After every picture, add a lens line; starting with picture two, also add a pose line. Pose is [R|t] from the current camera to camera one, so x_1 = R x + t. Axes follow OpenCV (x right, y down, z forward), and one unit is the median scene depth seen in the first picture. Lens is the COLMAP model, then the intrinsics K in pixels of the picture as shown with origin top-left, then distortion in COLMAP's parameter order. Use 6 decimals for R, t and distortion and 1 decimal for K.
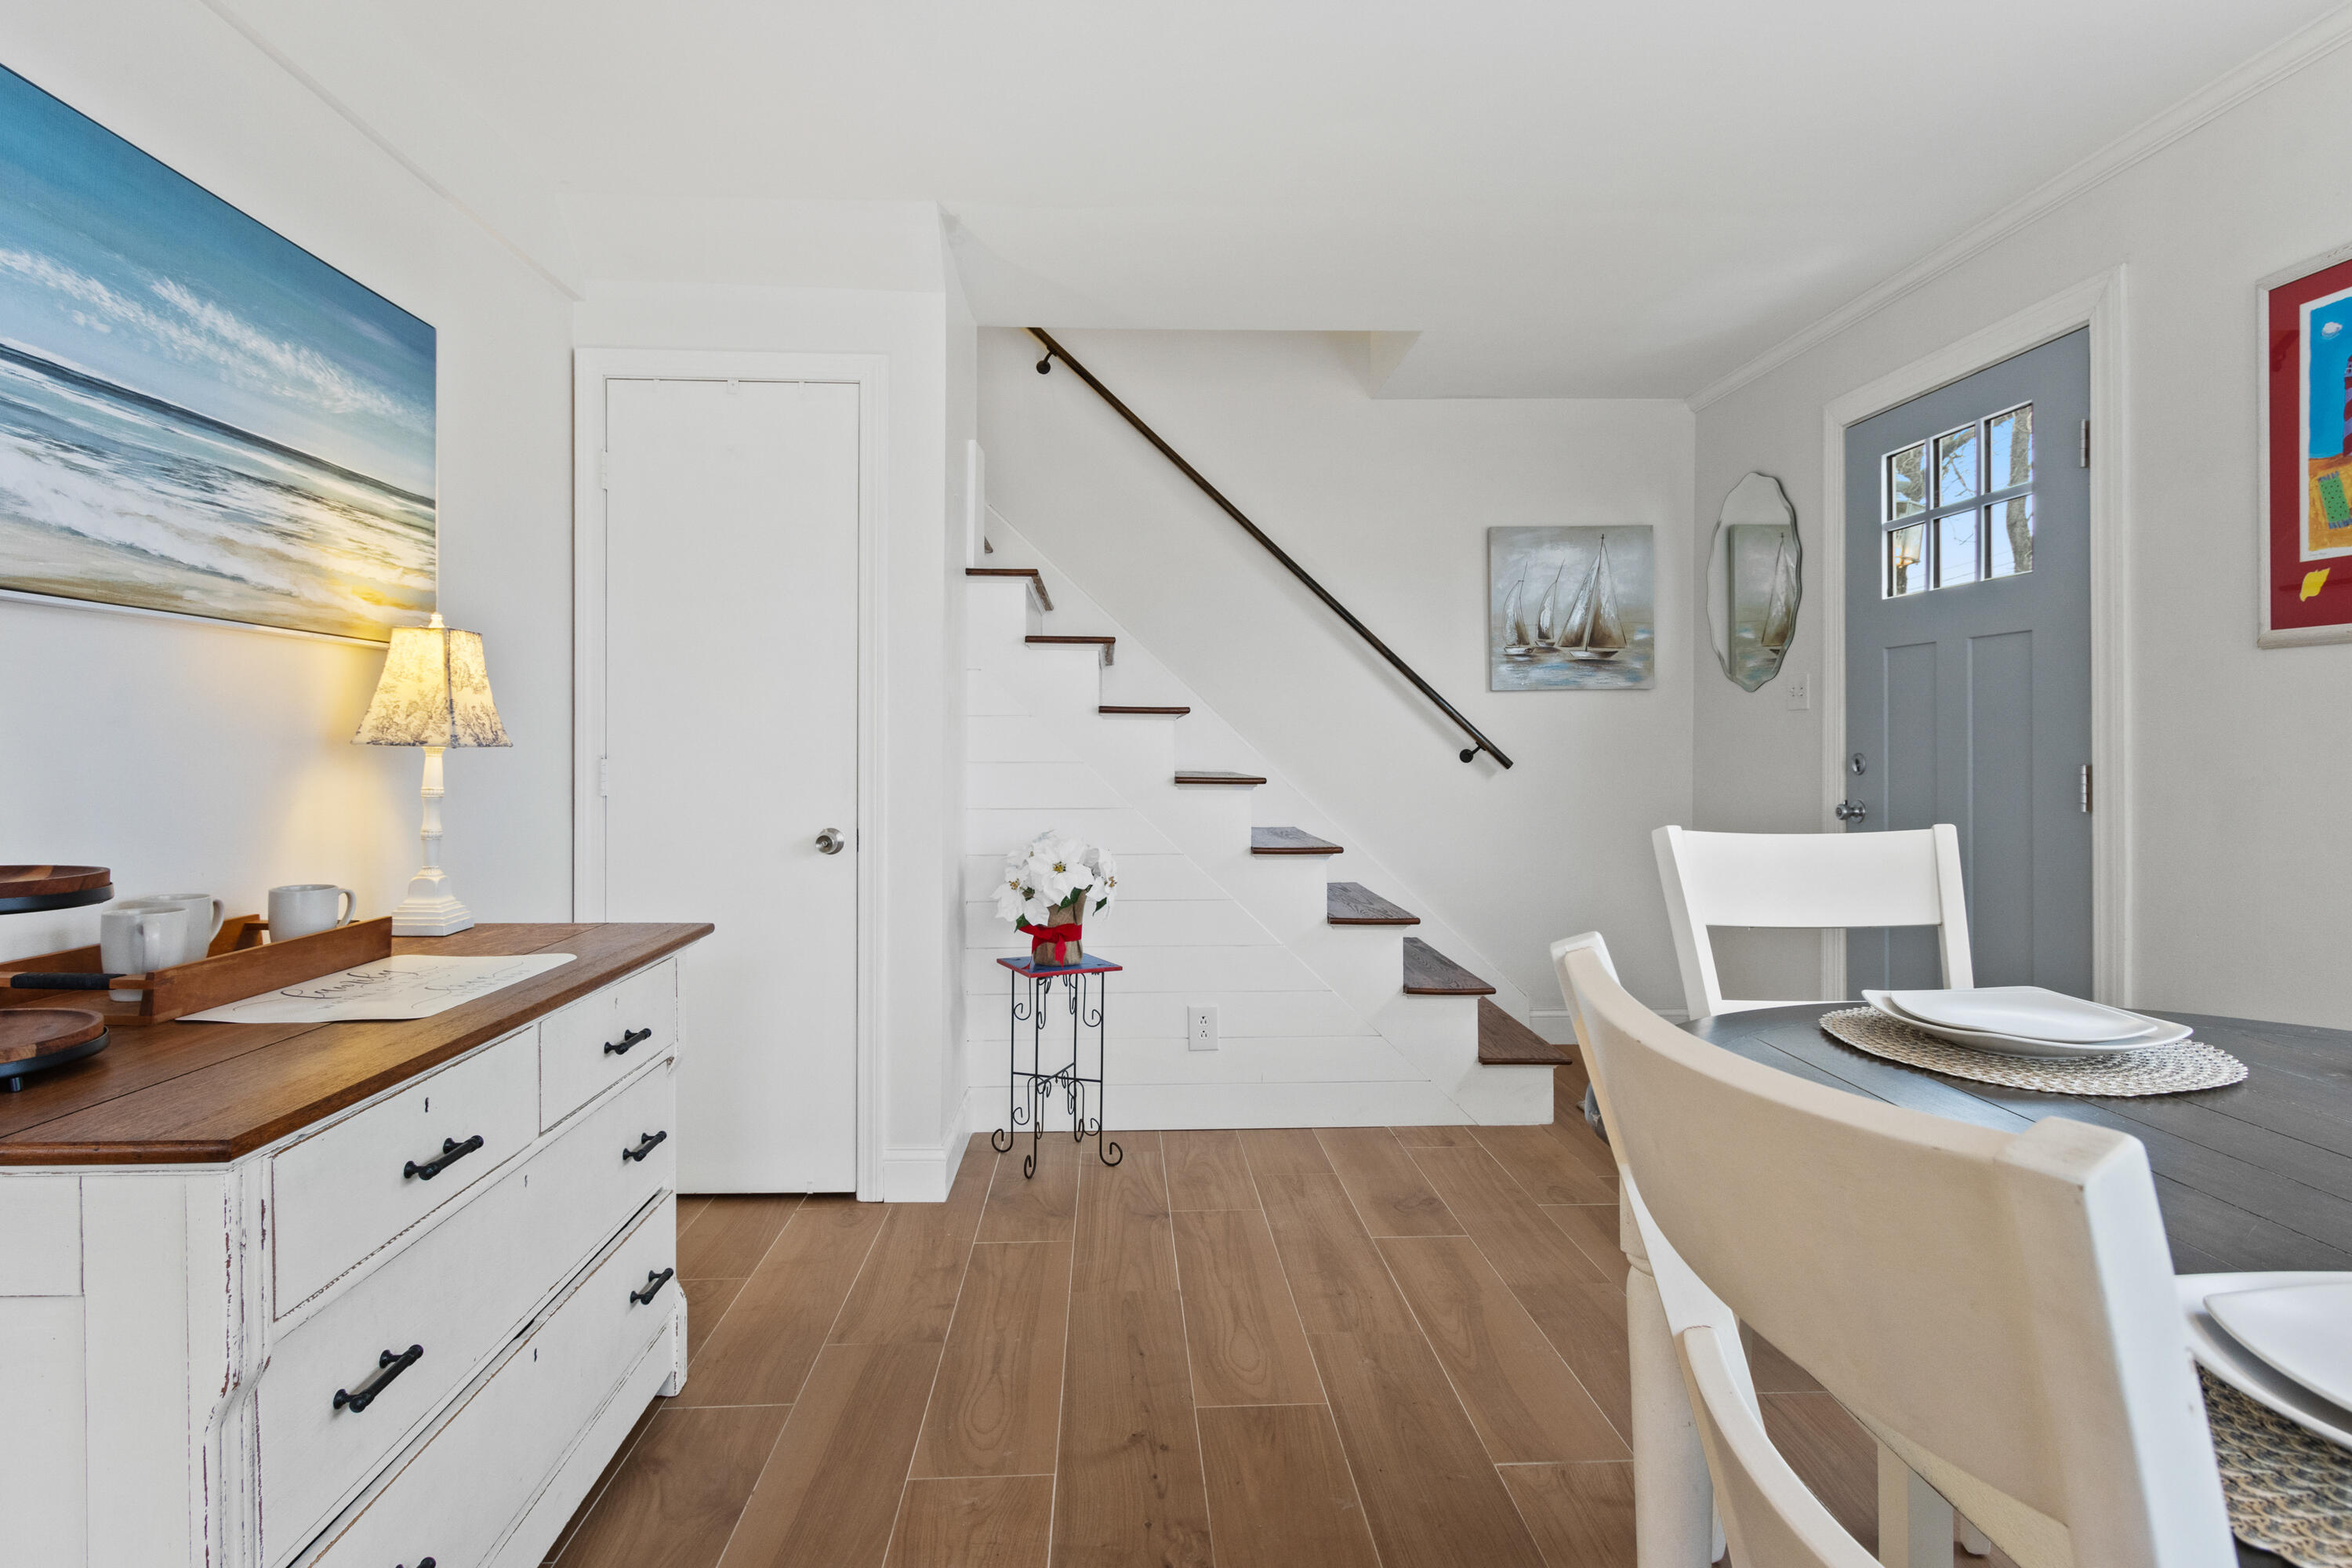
lens RADIAL K [[1232.5, 0, 1162.9], [0, 1232.5, 747.1], [0, 0, 1]] dist [0.001467, -0.001514]
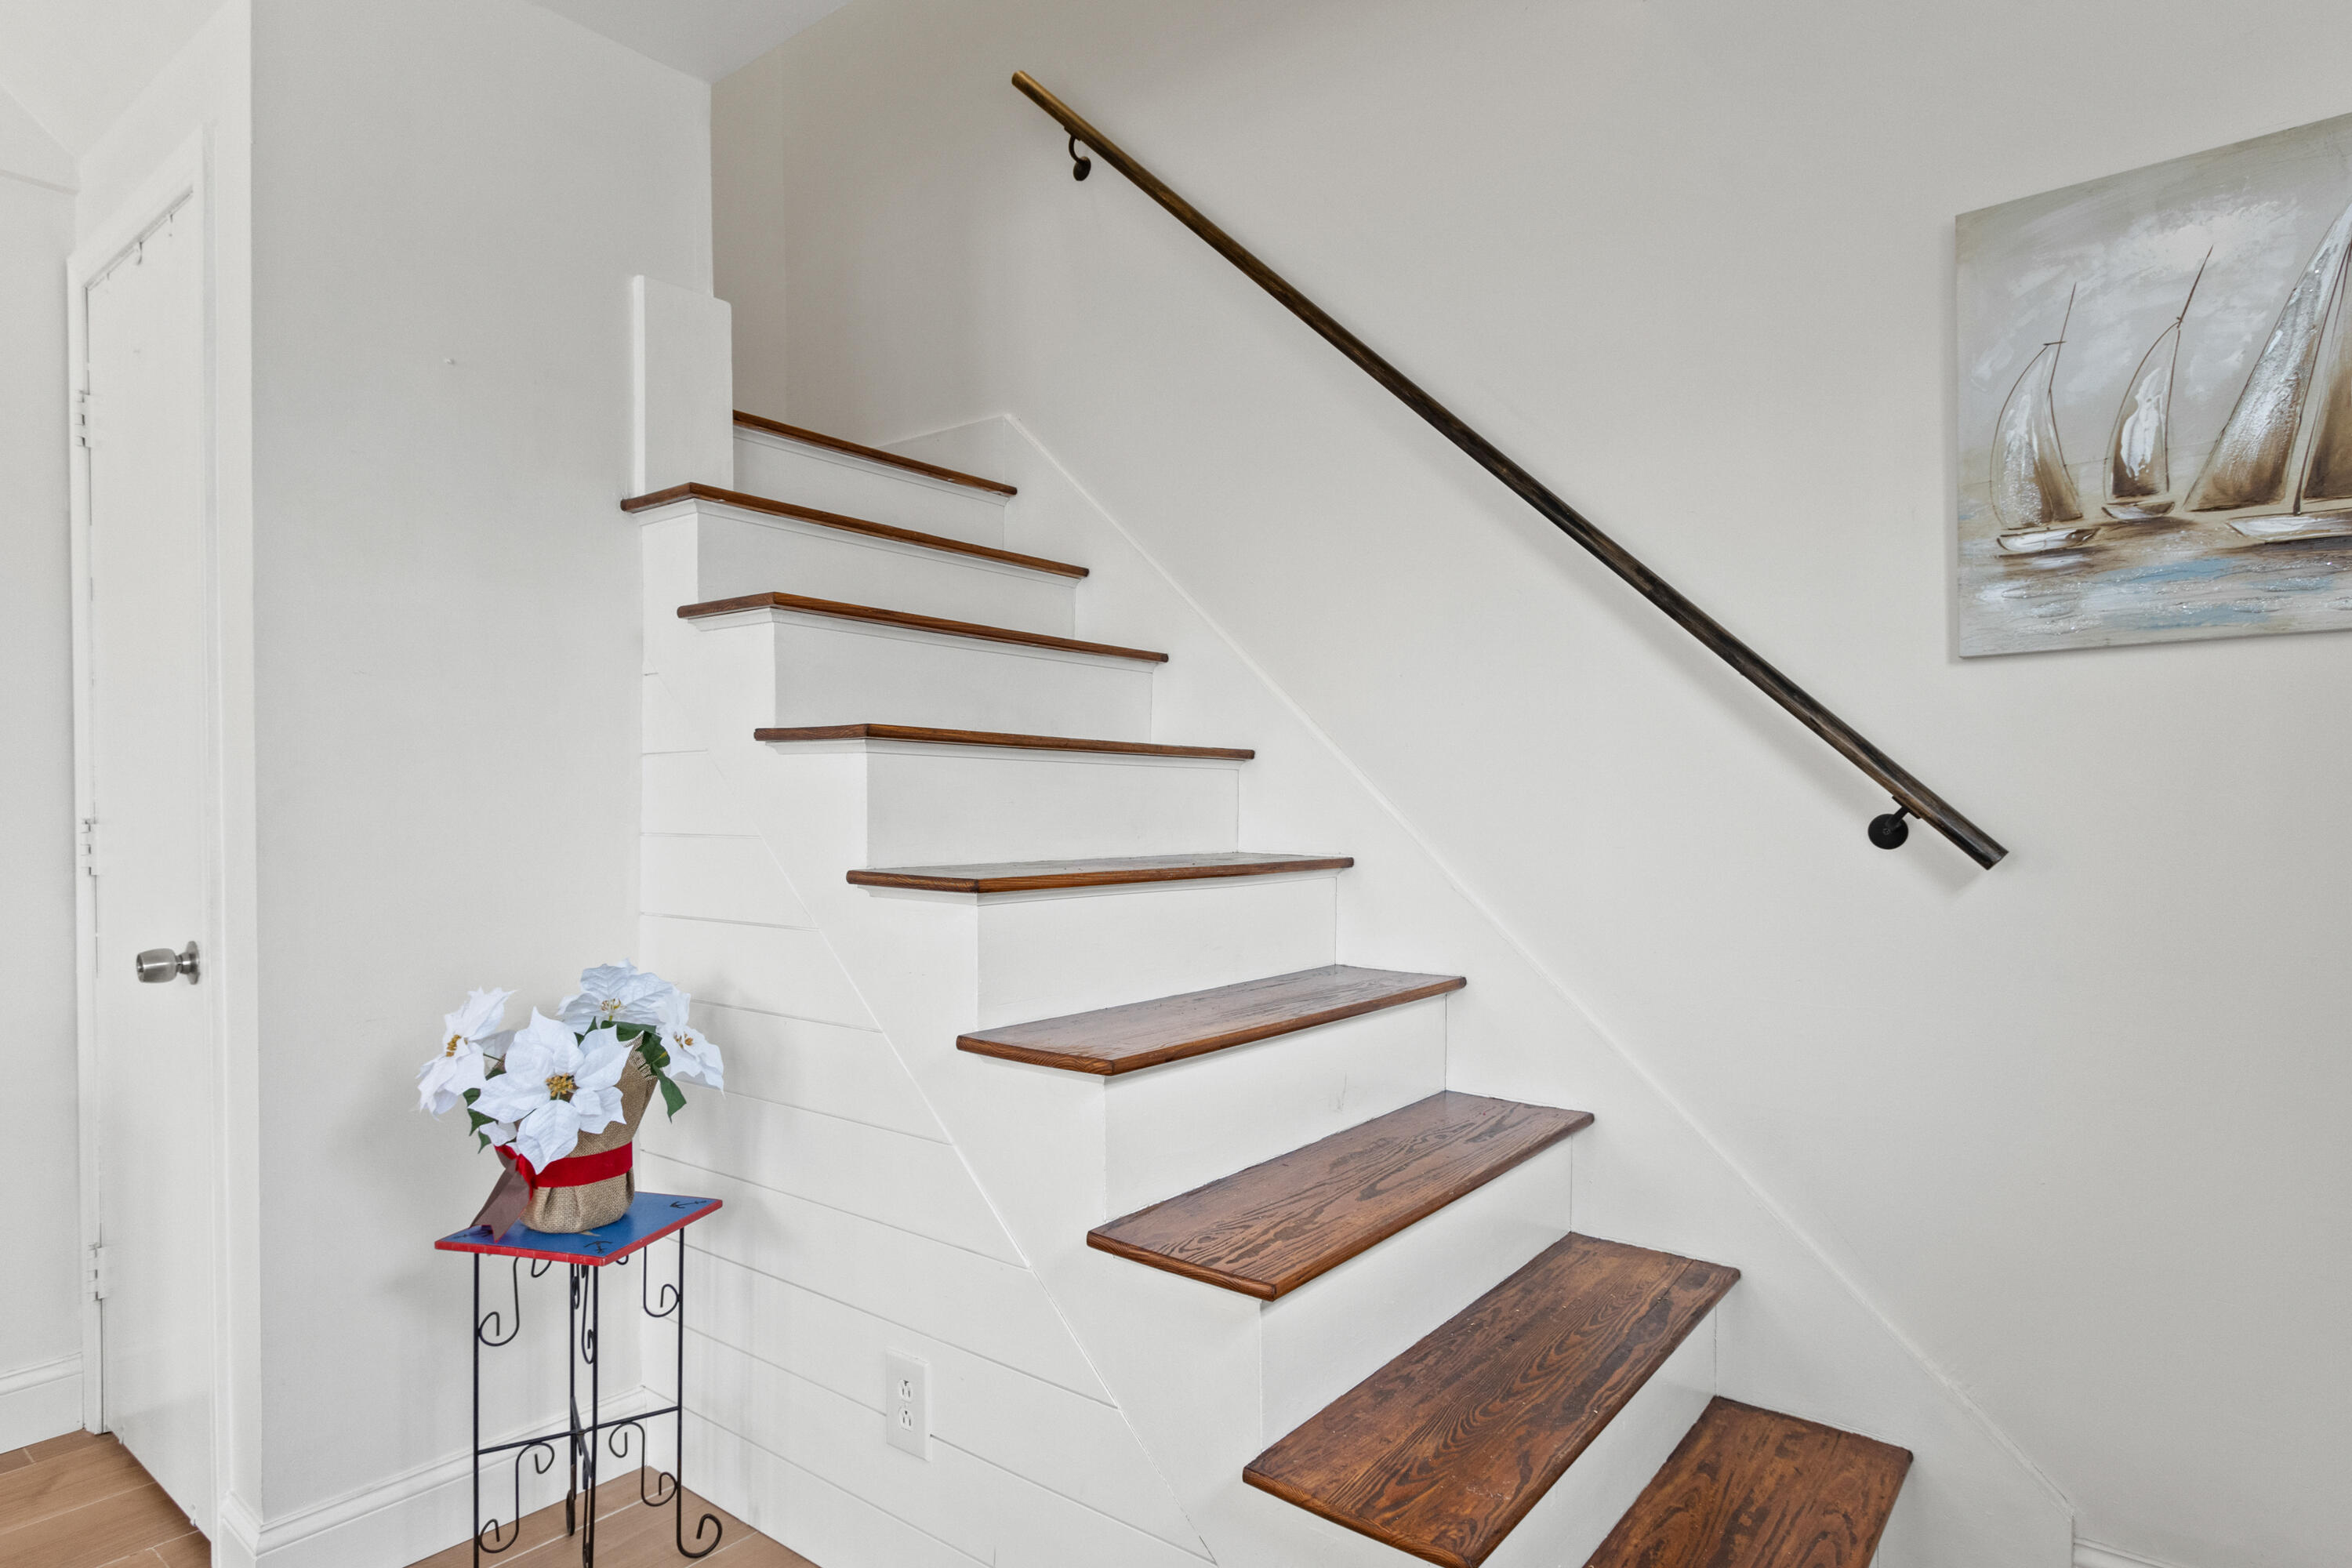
lens RADIAL K [[1263.5, 0, 1177.2], [0, 1263.5, 826.1], [0, 0, 1]] dist [-0.002120, -0.001123]
pose [[0.765648, 0.011208, -0.643162, 0.662450], [0.000212, 0.999844, 0.017676, -0.002840], [0.643259, -0.013670, 0.765526, 1.105101]]
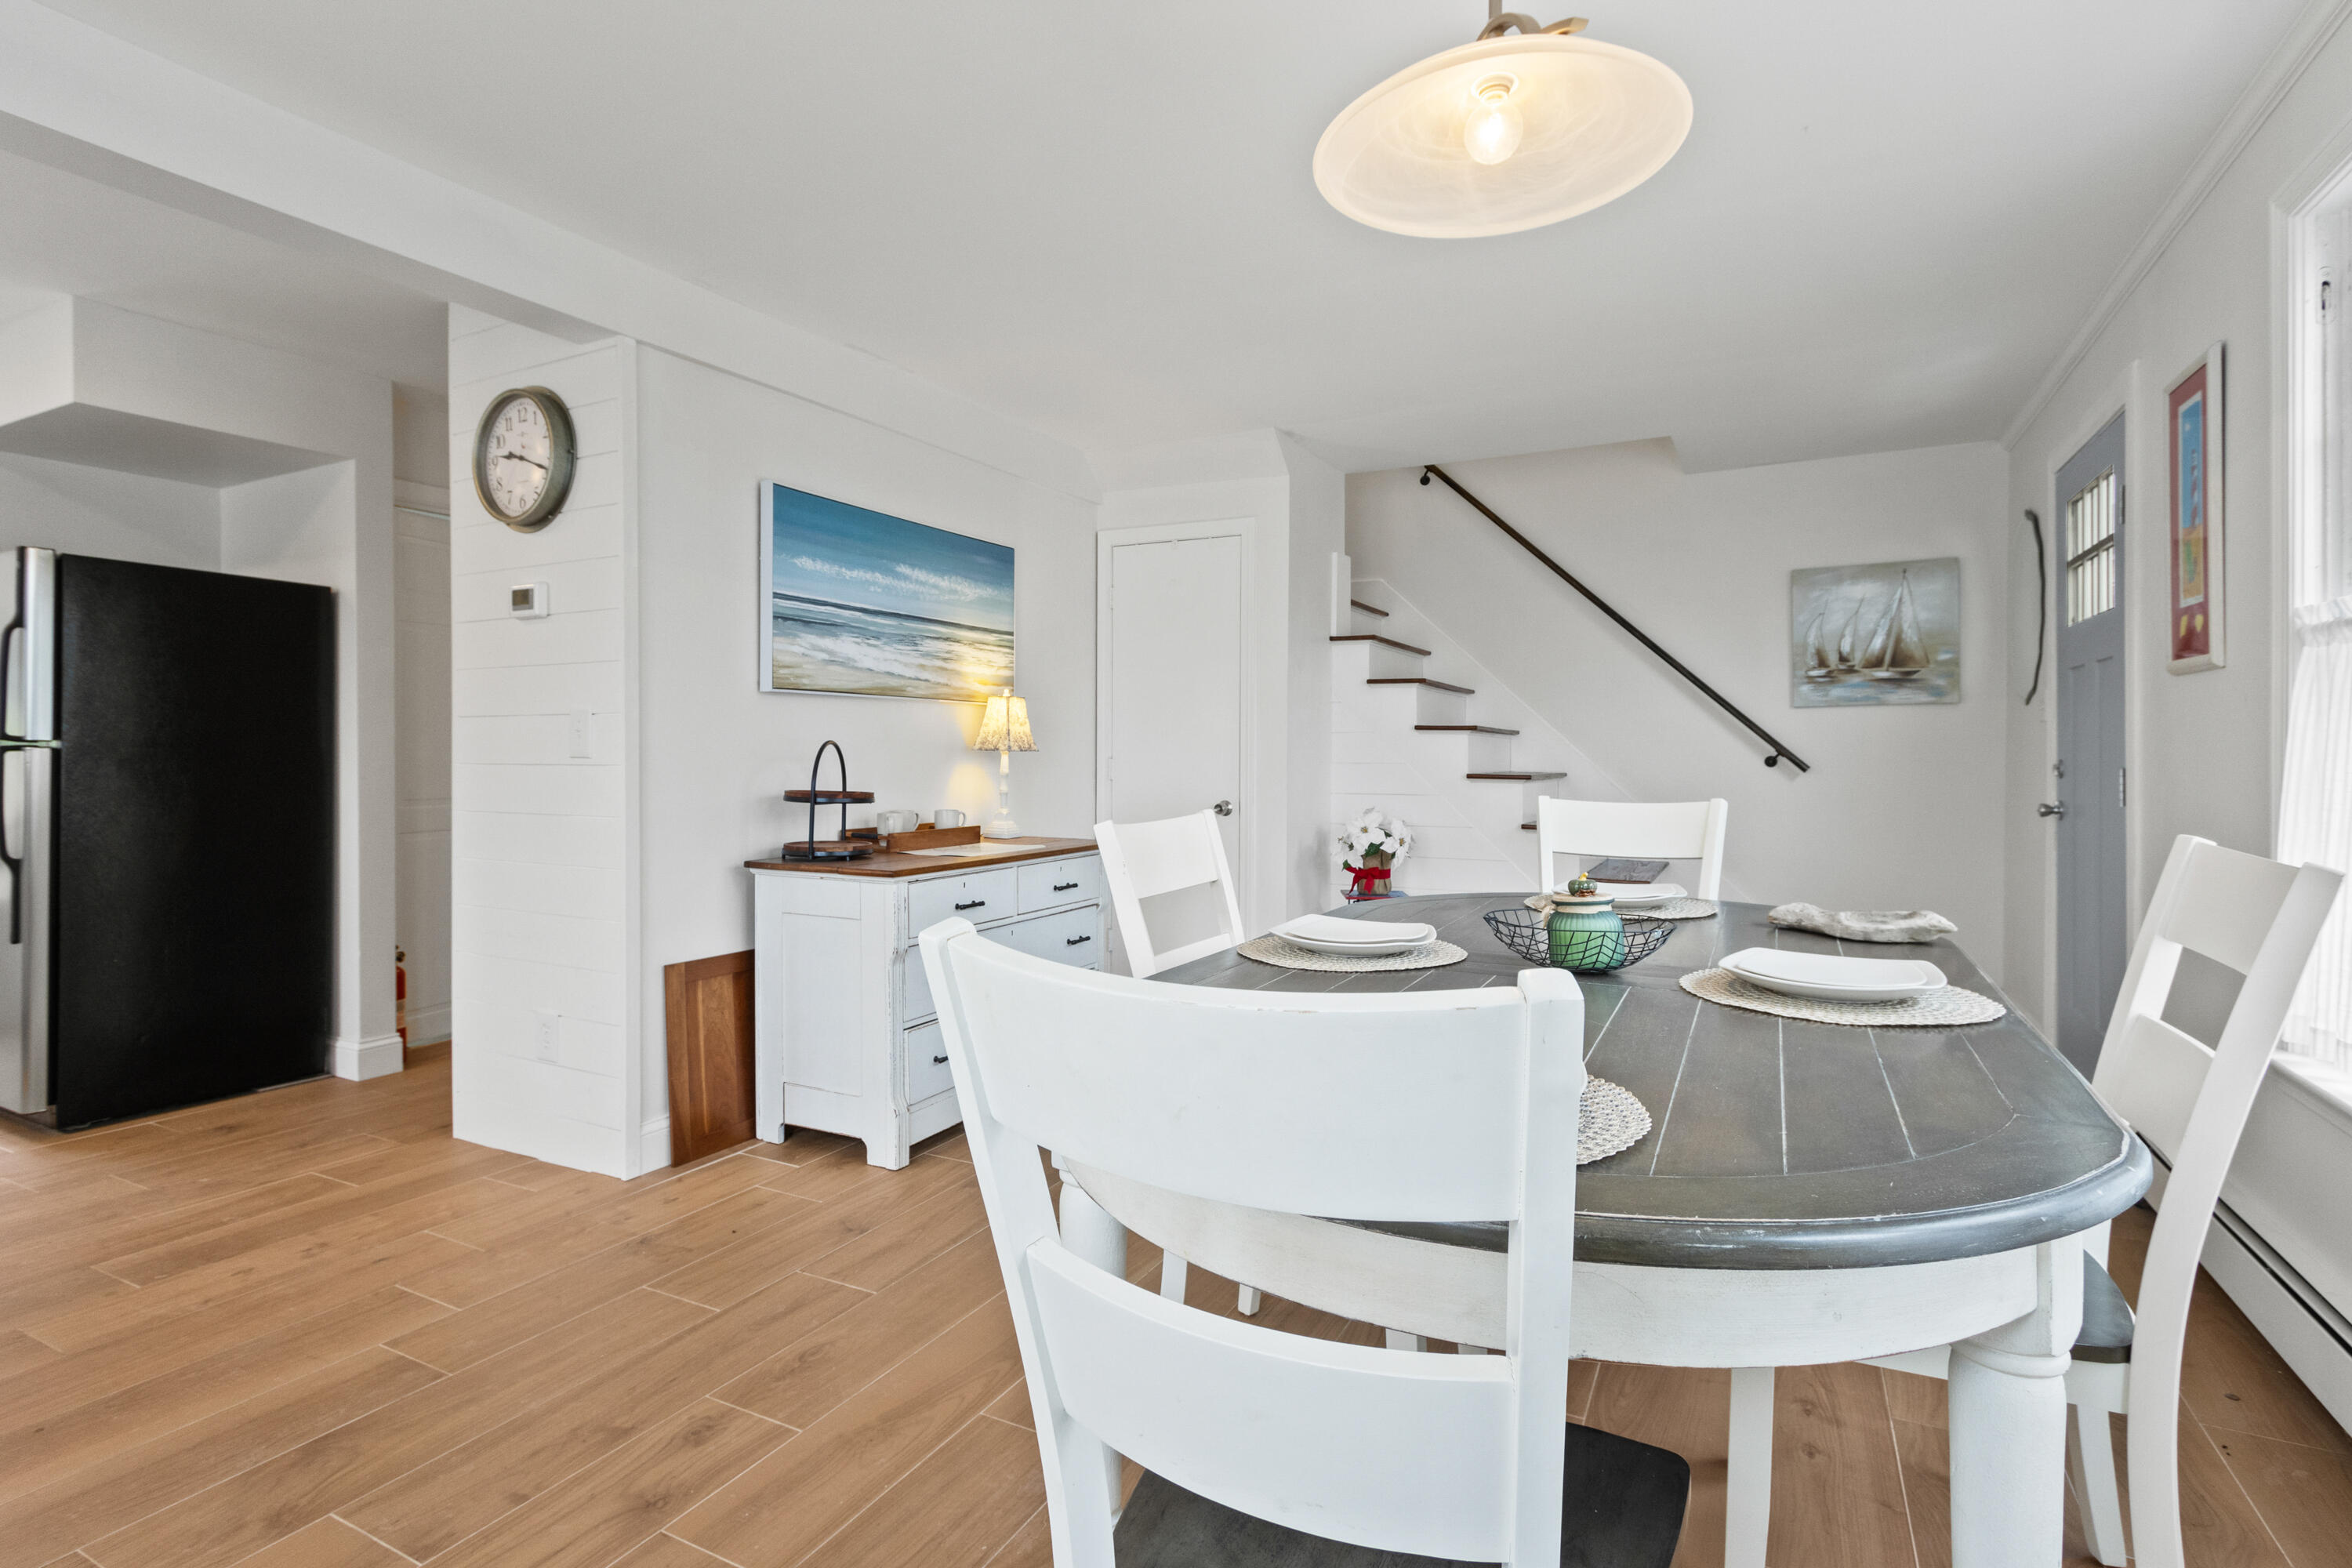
lens RADIAL K [[1152.6, 0, 1164.1], [0, 1152.6, 761.2], [0, 0, 1]] dist [0.002328, 0.000315]
pose [[0.867987, 0.004646, -0.496565, 0.583620], [-0.002596, 0.999985, 0.004818, 0.005805], [0.496580, -0.002893, 0.867986, -0.546066]]
